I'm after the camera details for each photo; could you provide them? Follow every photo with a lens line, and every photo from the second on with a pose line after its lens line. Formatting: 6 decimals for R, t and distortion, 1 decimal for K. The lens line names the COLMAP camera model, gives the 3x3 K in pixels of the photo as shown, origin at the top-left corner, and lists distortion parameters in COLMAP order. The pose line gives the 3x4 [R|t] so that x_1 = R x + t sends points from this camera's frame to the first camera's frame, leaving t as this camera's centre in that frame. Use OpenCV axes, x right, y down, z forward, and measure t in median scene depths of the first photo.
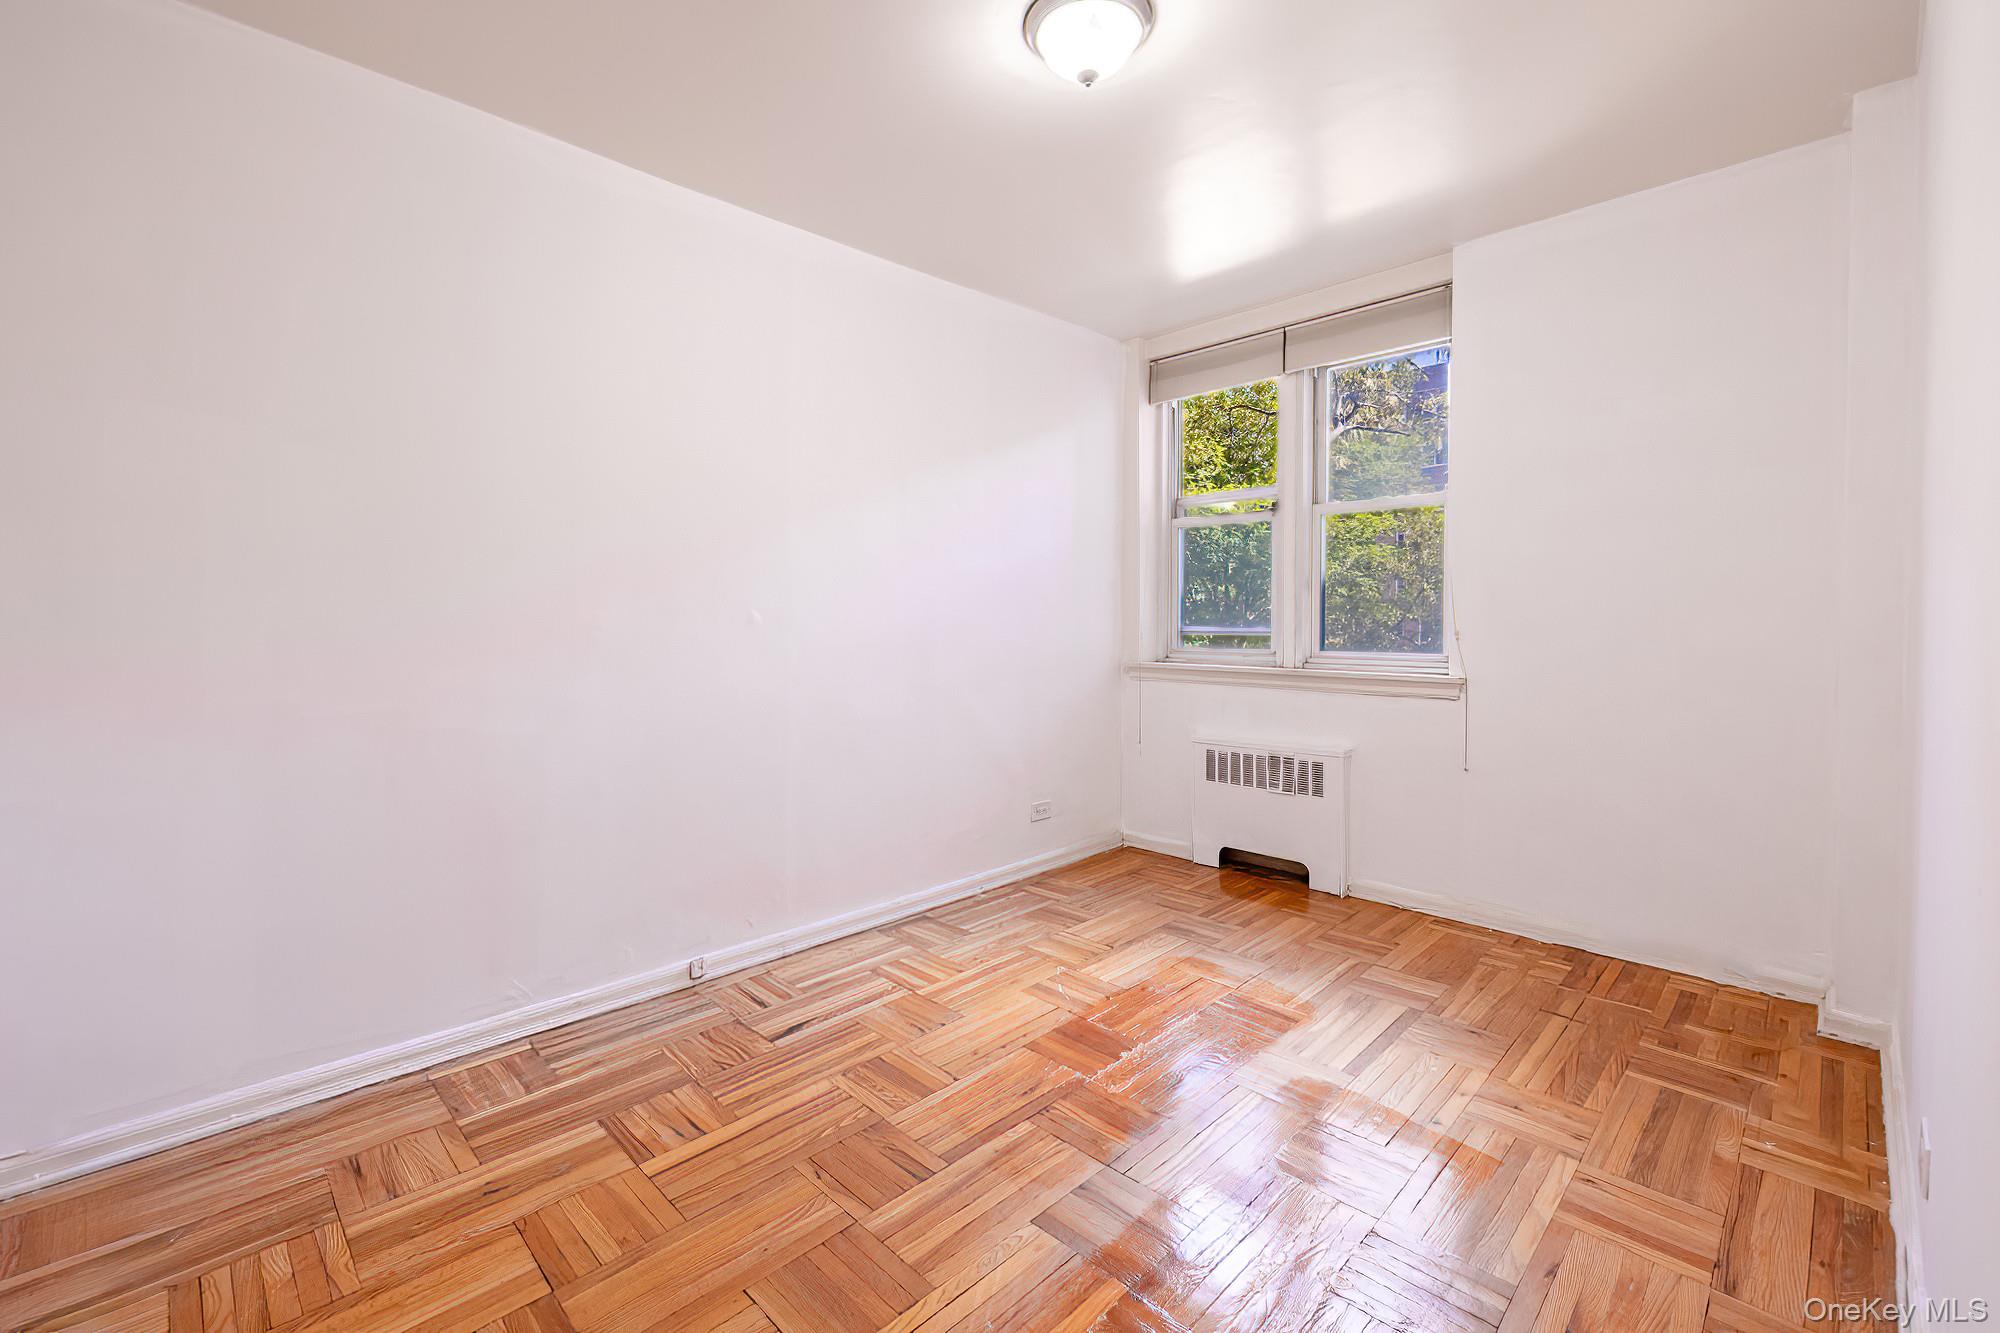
lens RADIAL K [[846.4, 0, 1001.5], [0, 846.4, 624.3], [0, 0, 1]] dist [0.000012, -0.000230]
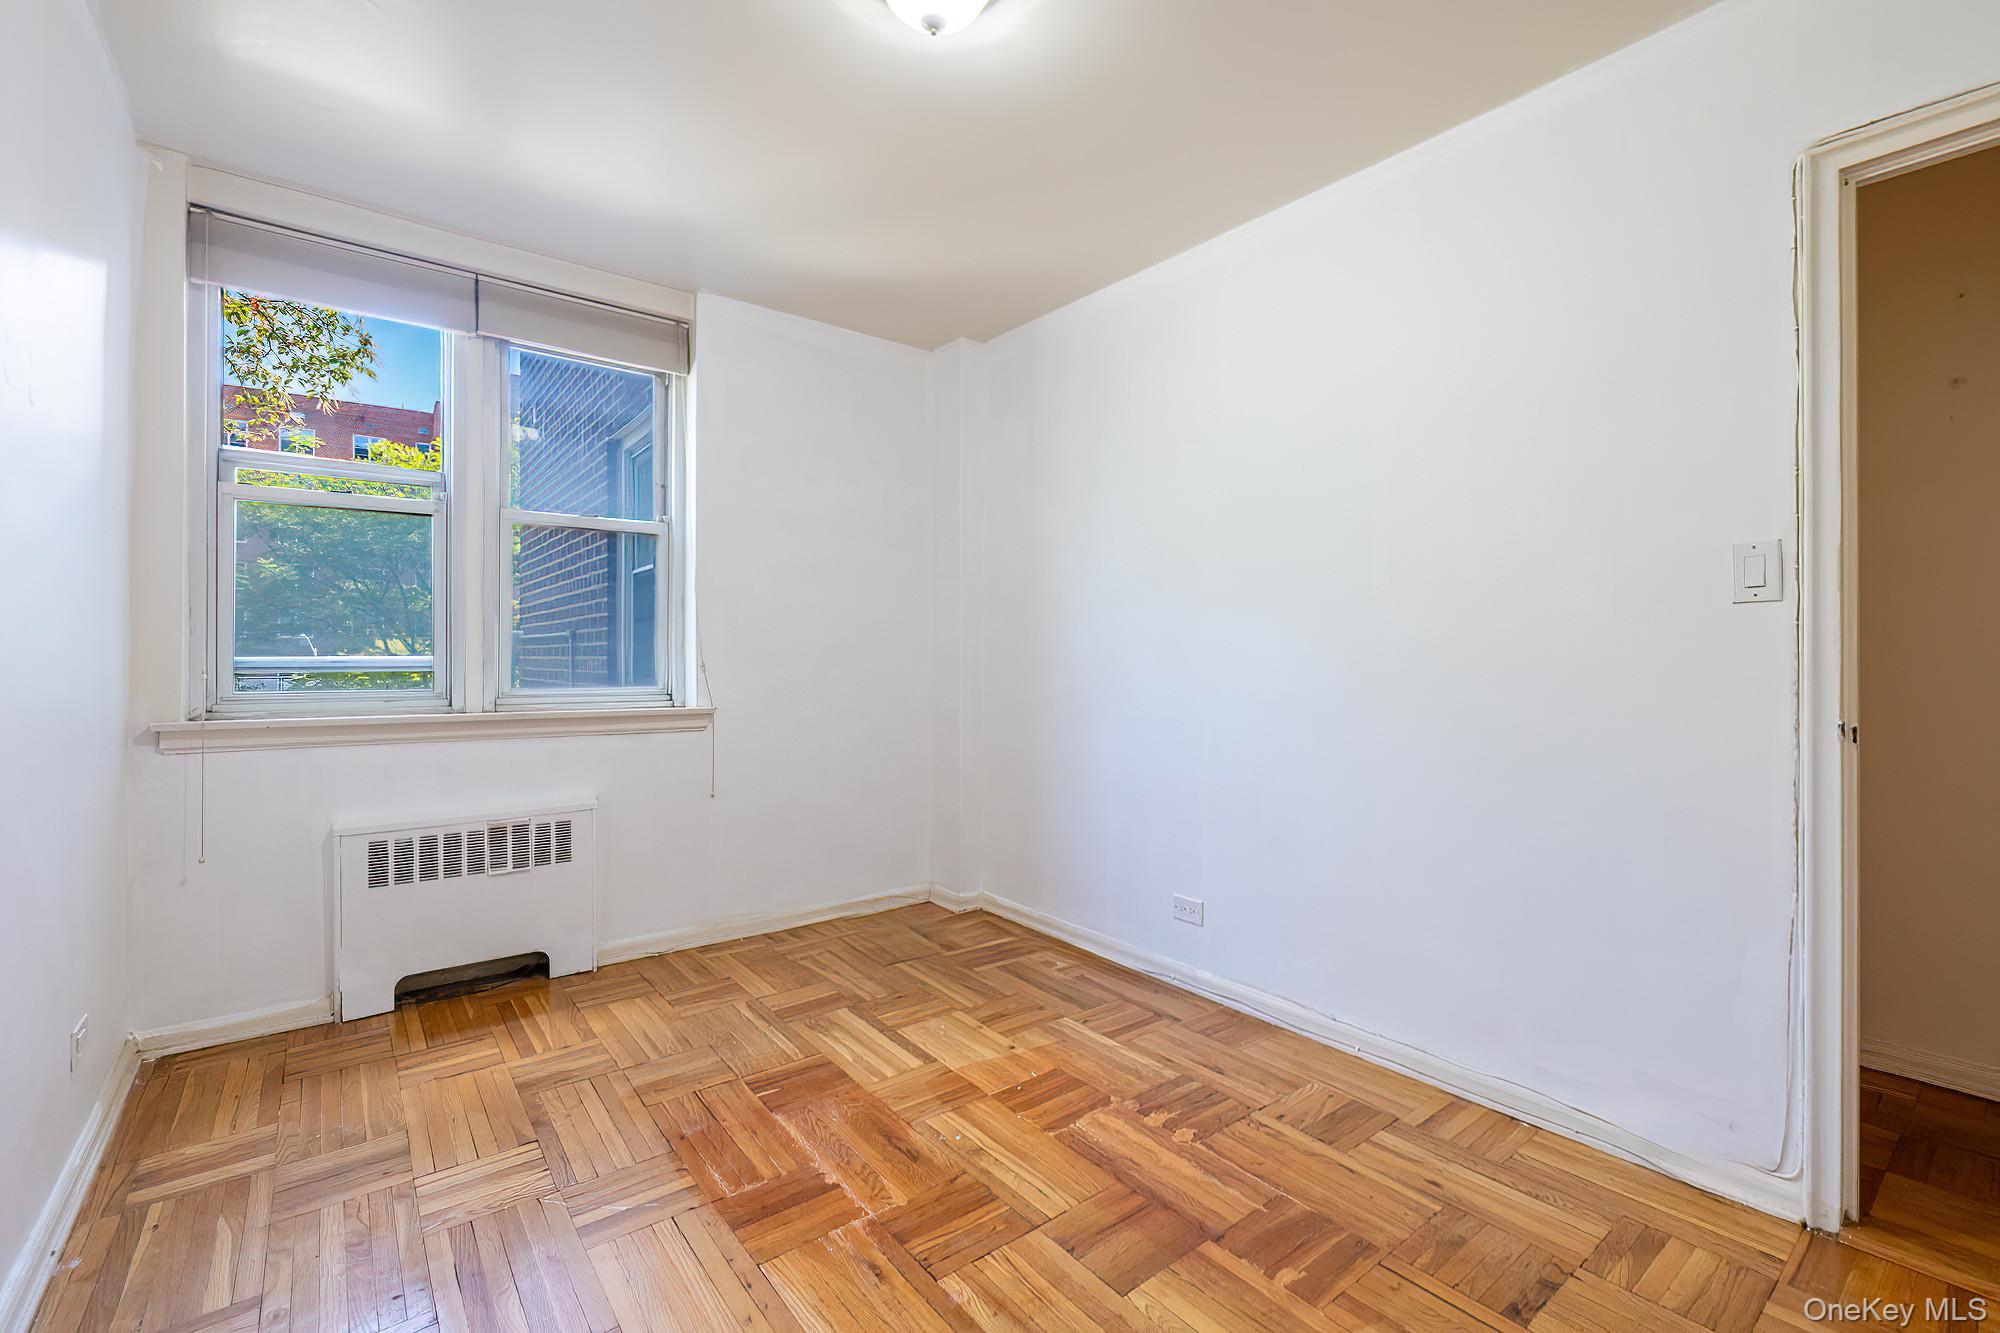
lens RADIAL K [[865.7, 0, 1005.6], [0, 865.7, 645.1], [0, 0, 1]] dist [0.001935, 0.000130]
pose [[0.115912, 0.020297, 0.993052, -0.454074], [0.001797, 0.999785, -0.020644, 0.008071], [-0.993258, 0.004178, 0.115850, 0.495607]]
